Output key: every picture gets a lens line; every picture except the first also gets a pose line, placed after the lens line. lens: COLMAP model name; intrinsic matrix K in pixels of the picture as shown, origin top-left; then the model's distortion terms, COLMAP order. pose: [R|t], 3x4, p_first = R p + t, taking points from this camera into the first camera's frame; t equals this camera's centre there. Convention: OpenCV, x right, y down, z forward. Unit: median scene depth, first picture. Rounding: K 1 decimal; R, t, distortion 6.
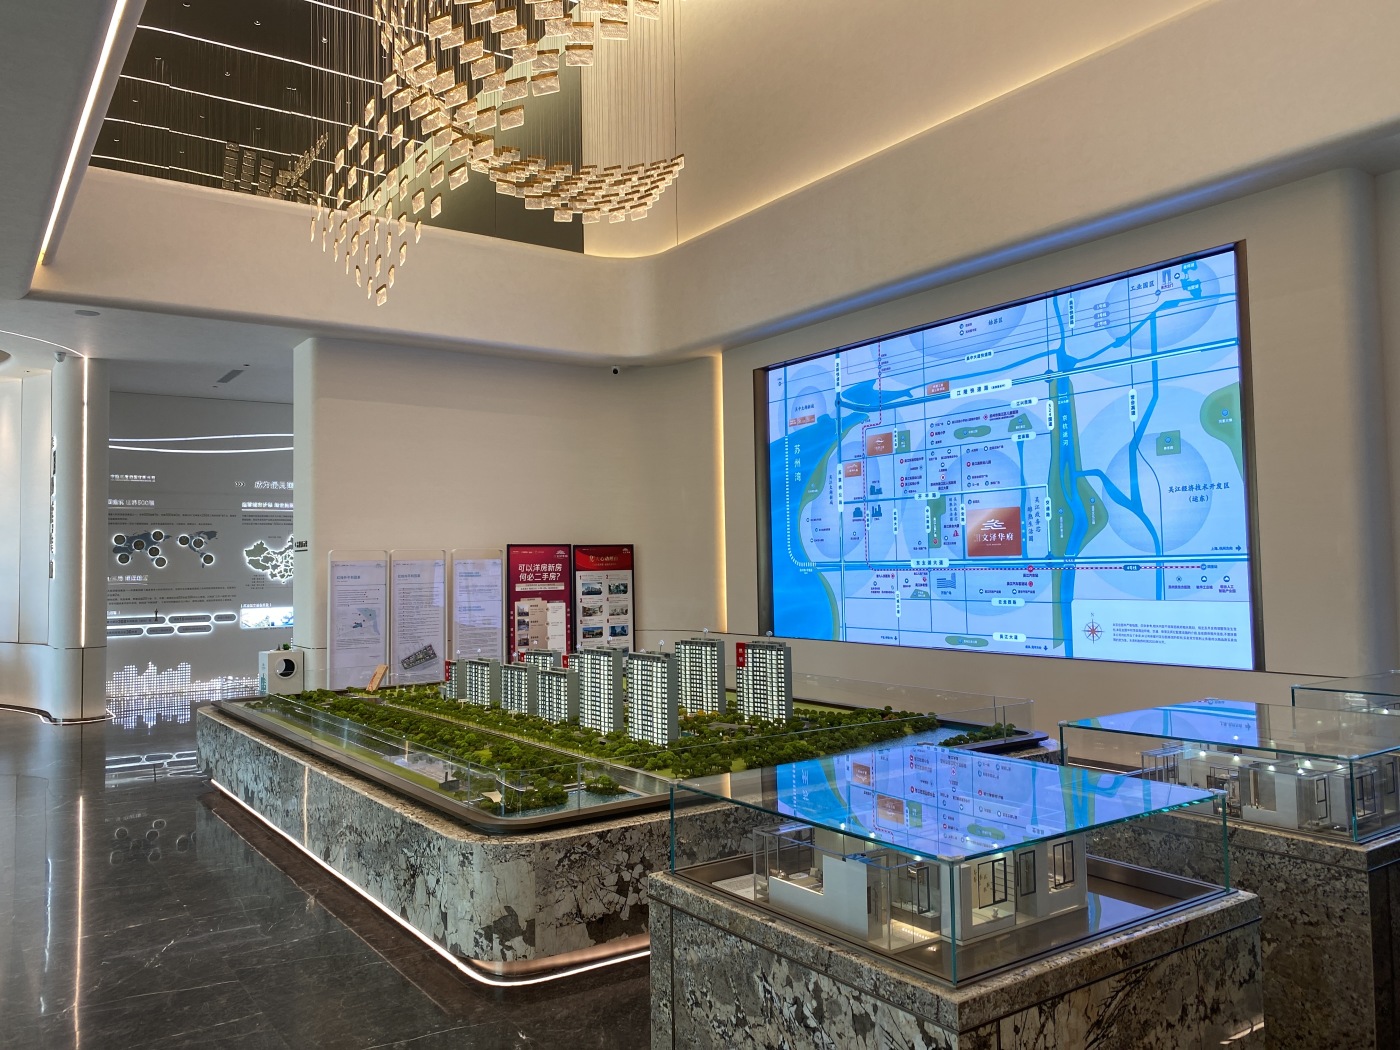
lens RADIAL K [[1082.9, 0, 700.0], [0, 1082.9, 525.0], [0, 0, 1]] dist [0.106618, -0.160496]
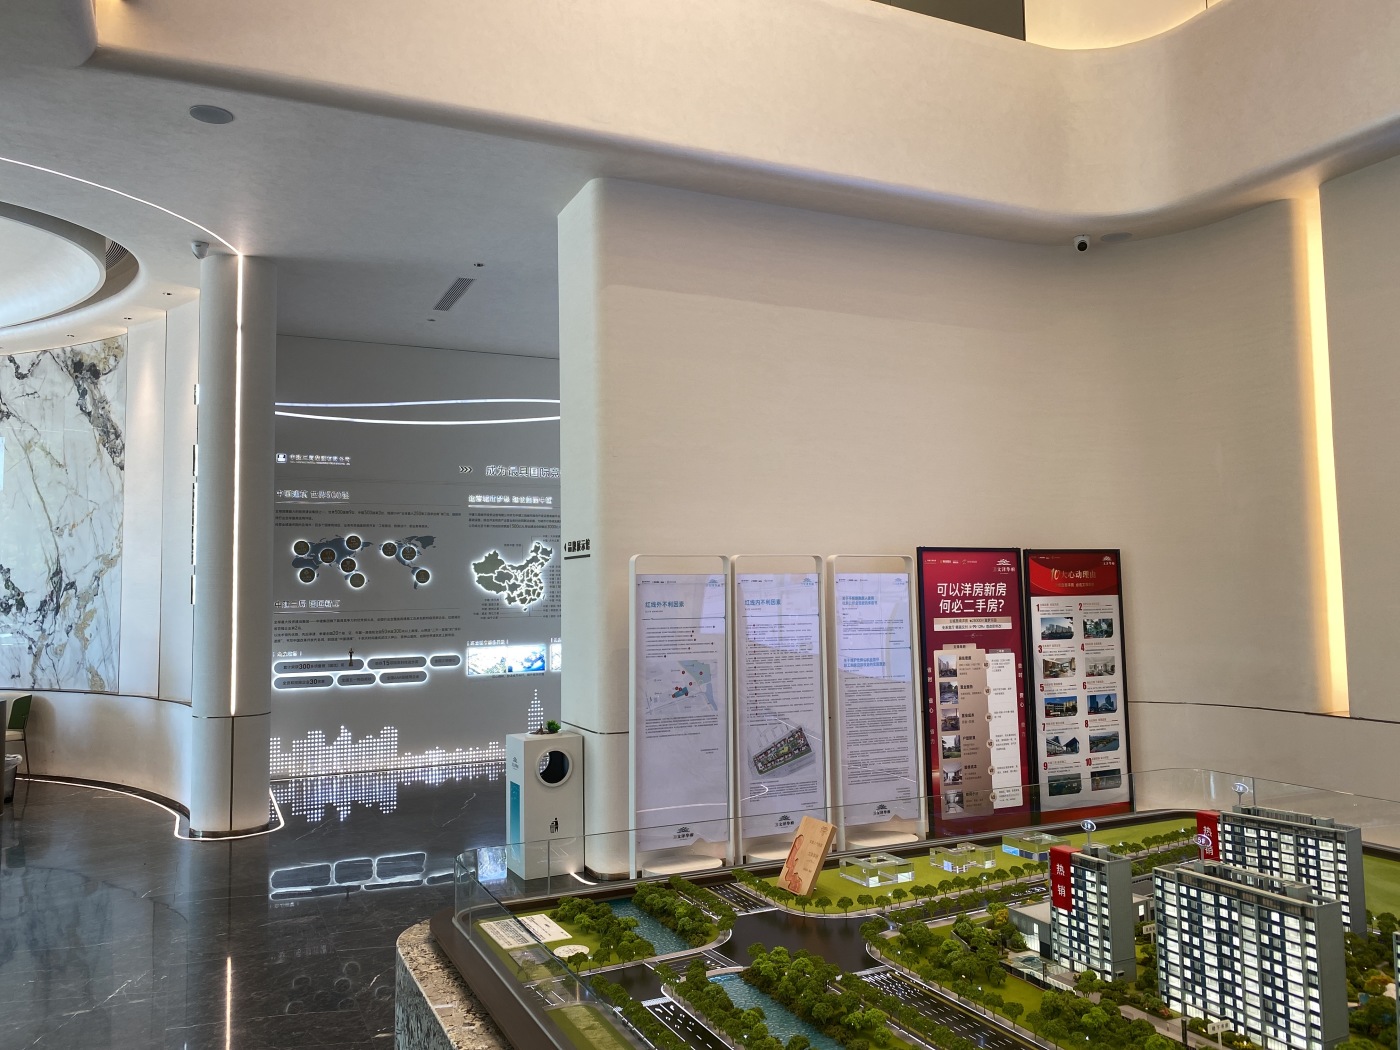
lens RADIAL K [[1073.9, 0, 700.0], [0, 1073.9, 525.0], [0, 0, 1]] dist [0.277860, -0.698500]
pose [[0.985616, -0.008189, -0.168804, -0.184466], [0.004374, 0.999727, -0.022961, 0.017808], [0.168946, 0.021892, 0.985382, 0.407795]]
